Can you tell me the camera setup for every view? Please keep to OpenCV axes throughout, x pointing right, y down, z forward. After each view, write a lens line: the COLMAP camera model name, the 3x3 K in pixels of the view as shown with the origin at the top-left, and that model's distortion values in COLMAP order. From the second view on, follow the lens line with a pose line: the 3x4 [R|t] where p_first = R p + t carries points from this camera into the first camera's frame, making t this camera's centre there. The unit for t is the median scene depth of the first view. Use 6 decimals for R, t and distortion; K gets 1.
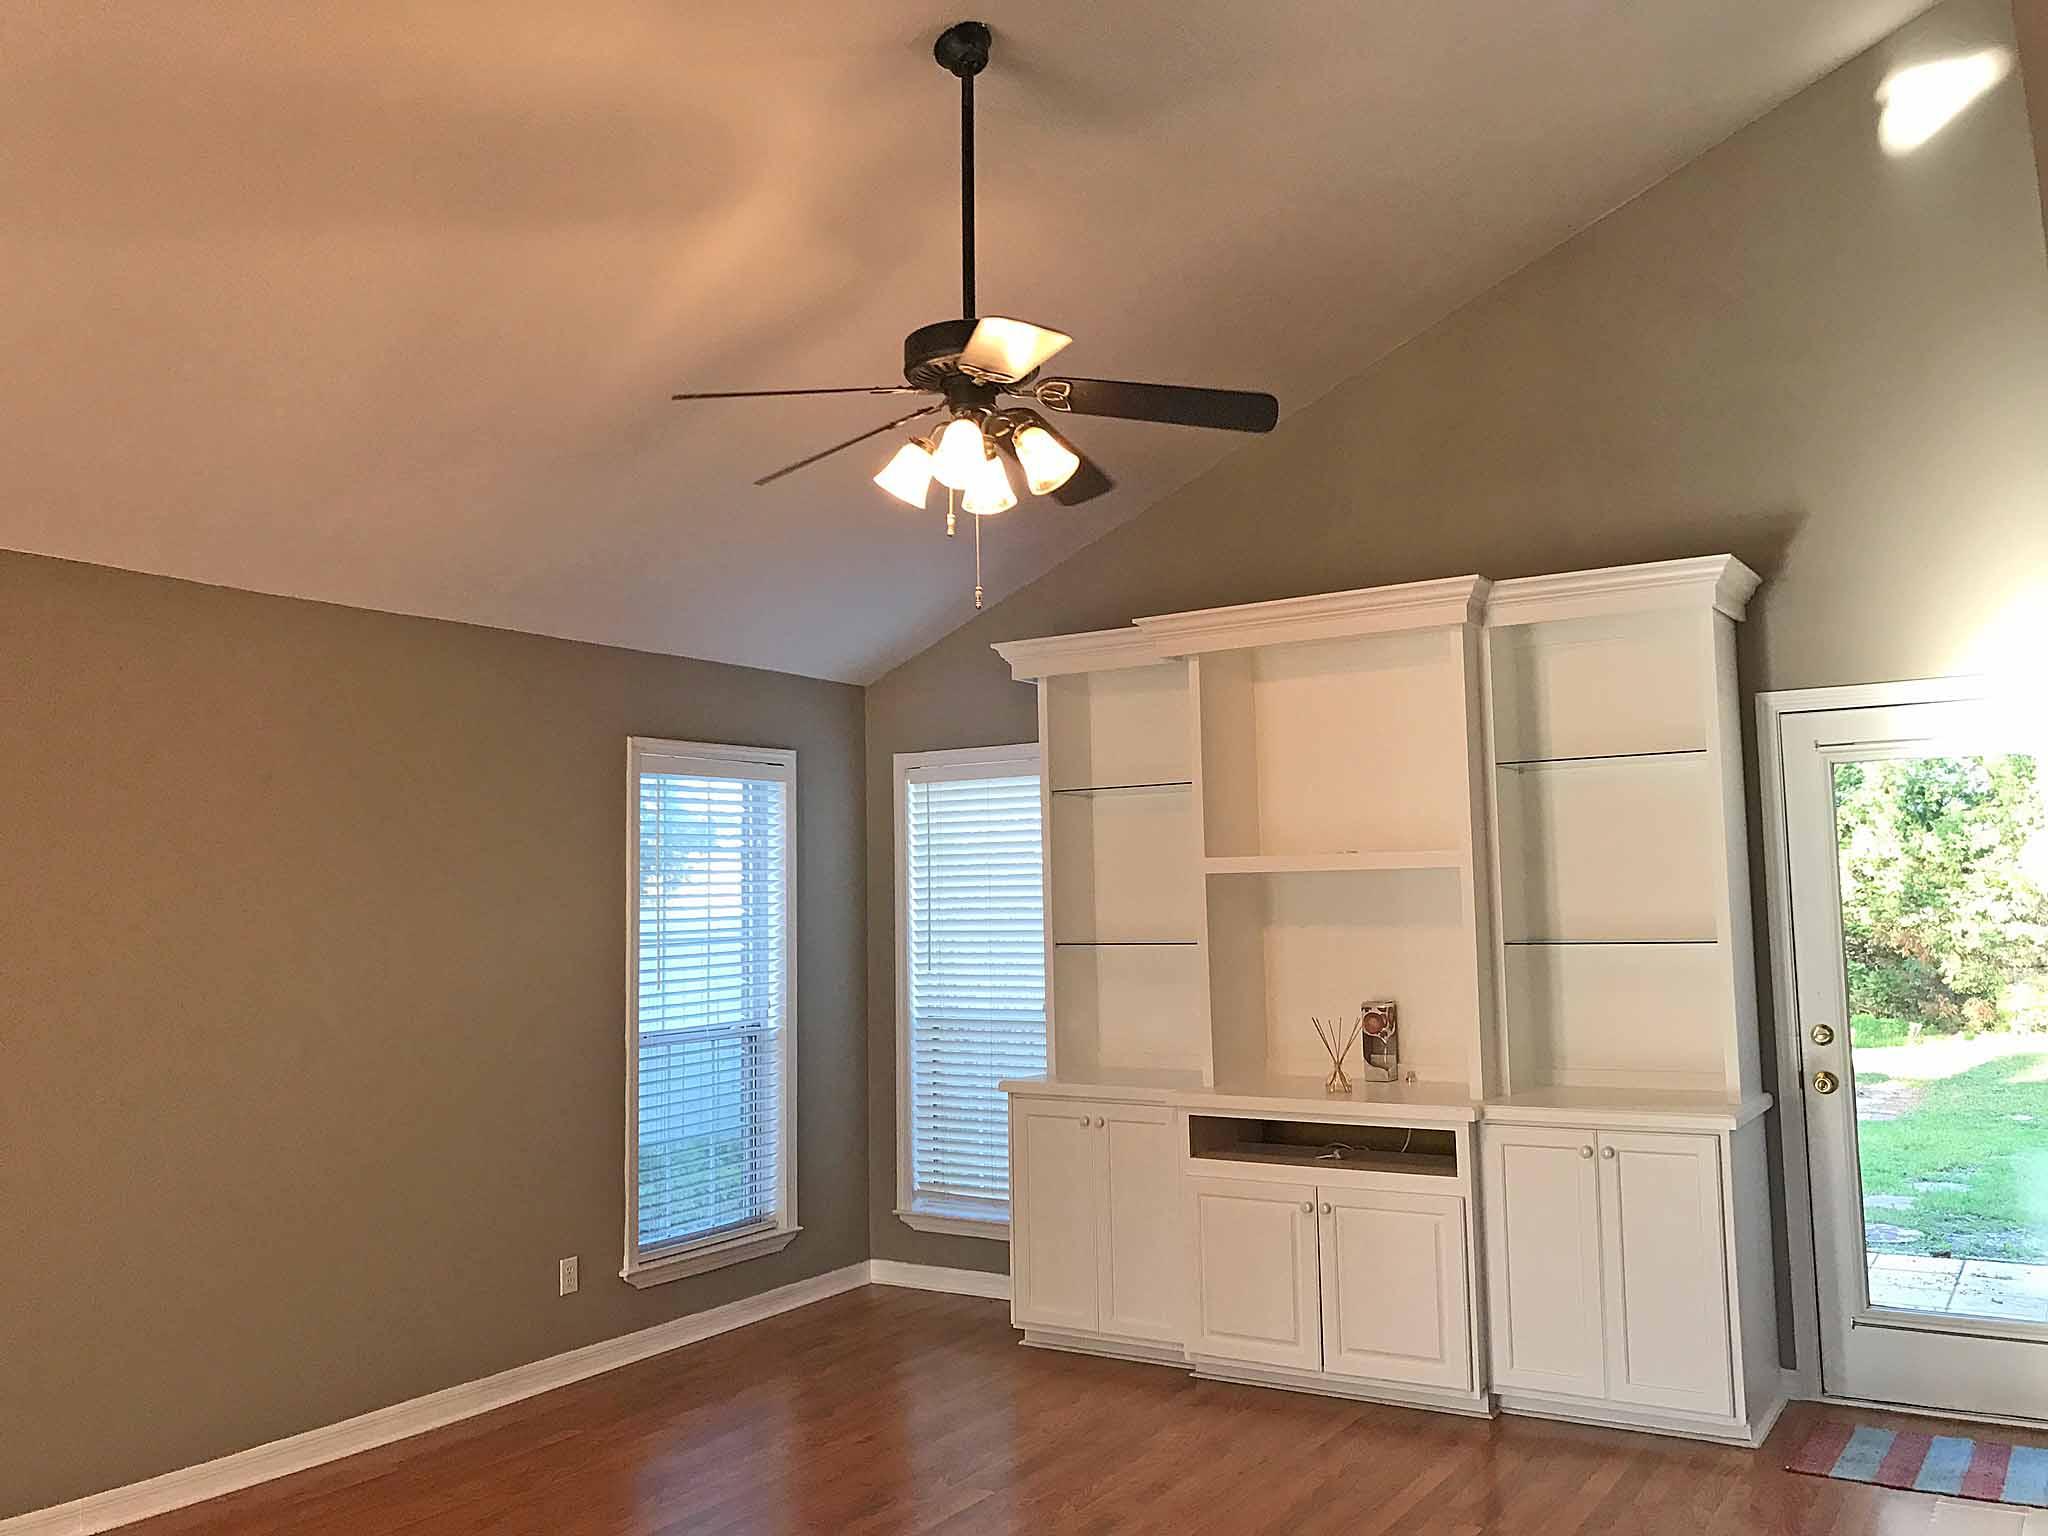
lens RADIAL K [[1716.5, 0, 1024.0], [0, 1716.5, 768.0], [0, 0, 1]] dist [0.007239, -0.006457]
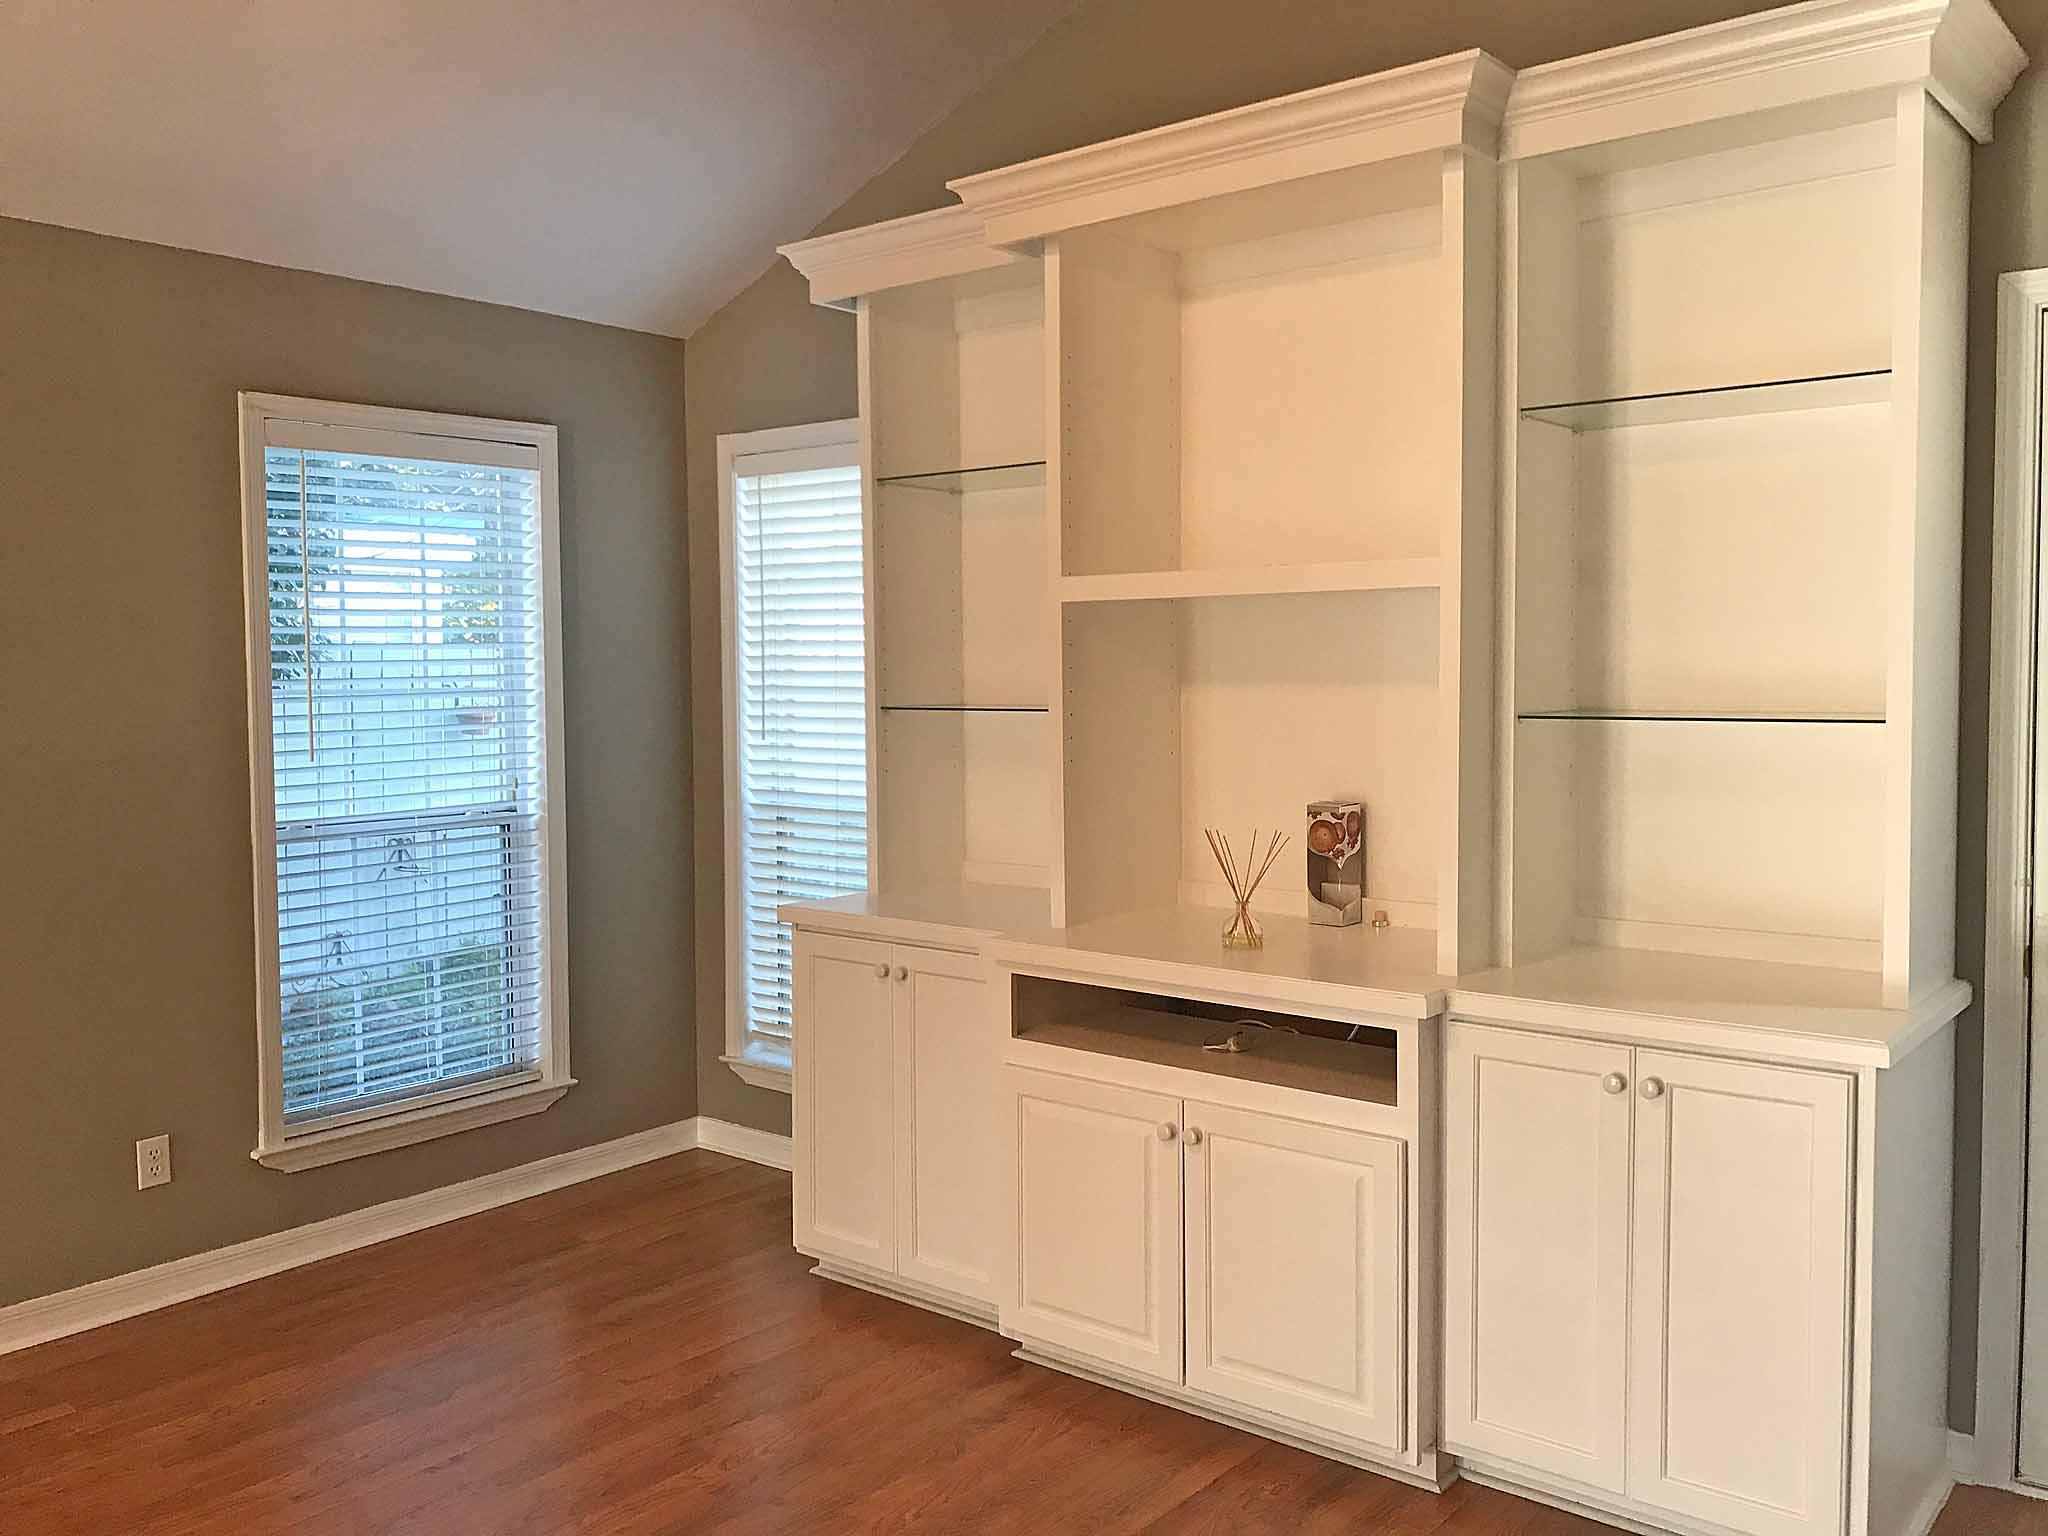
lens RADIAL K [[1698.1, 0, 1024.0], [0, 1698.1, 768.0], [0, 0, 1]] dist [0.043431, -0.075394]
pose [[0.992560, 0.019618, -0.120167, 0.168233], [-0.002243, 0.989713, 0.143047, 0.032978], [0.121737, -0.141714, 0.982394, 0.367287]]
